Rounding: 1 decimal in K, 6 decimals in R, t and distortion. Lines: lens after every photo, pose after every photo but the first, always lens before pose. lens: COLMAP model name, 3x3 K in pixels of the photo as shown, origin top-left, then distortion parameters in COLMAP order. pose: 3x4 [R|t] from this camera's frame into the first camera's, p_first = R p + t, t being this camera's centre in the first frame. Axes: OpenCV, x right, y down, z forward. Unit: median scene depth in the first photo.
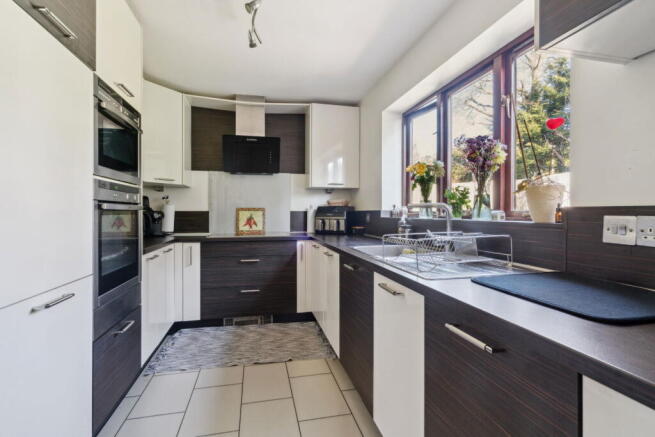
lens RADIAL K [[305.1, 0, 326.0], [0, 305.1, 211.1], [0, 0, 1]] dist [-0.009789, 0.000152]
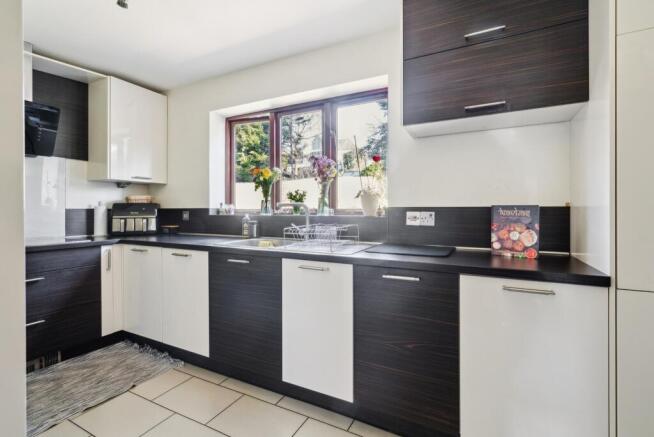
lens RADIAL K [[304.6, 0, 325.5], [0, 304.6, 211.1], [0, 0, 1]] dist [-0.009789, 0.000152]
pose [[0.637596, -0.006741, 0.770341, -0.332912], [-0.000592, 0.999957, 0.009240, -0.002460], [-0.770370, -0.006348, 0.637565, 0.047640]]
